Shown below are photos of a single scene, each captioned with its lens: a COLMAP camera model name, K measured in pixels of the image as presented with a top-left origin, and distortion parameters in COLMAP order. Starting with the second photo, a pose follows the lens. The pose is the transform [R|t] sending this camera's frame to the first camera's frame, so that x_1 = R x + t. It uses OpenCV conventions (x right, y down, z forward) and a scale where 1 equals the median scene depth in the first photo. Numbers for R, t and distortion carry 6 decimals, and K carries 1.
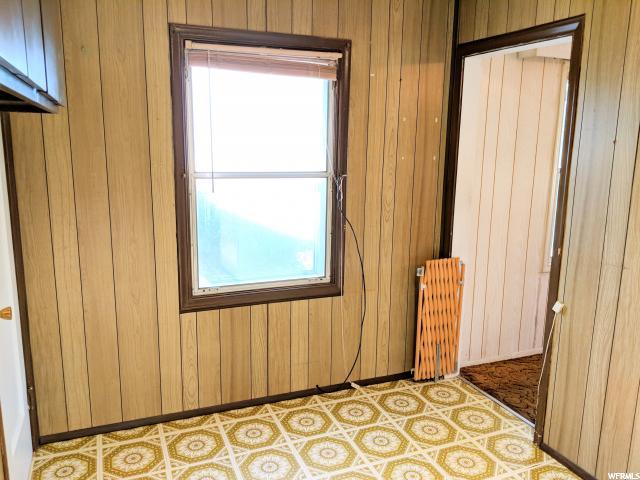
lens RADIAL K [[512.9, 0, 320.0], [0, 512.9, 240.0], [0, 0, 1]] dist [0.040725, -0.071931]
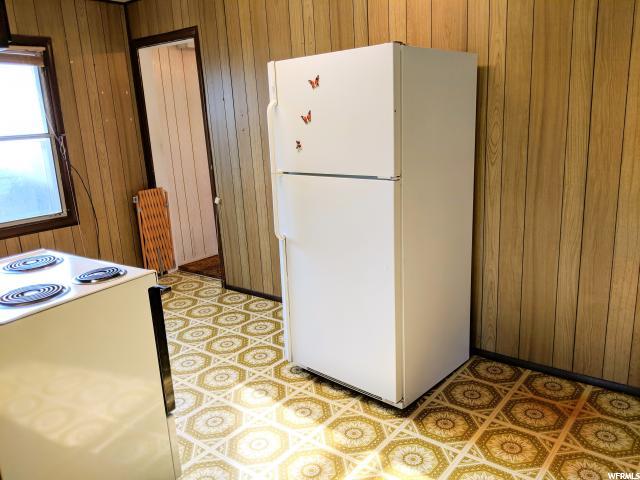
lens RADIAL K [[512.9, 0, 320.0], [0, 512.9, 240.0], [0, 0, 1]] dist [0.040725, -0.071931]
pose [[0.875368, -0.172027, 0.451816, -0.023641], [0.154213, 0.985088, 0.076287, 0.148103], [-0.458202, 0.002896, 0.888843, -0.534824]]
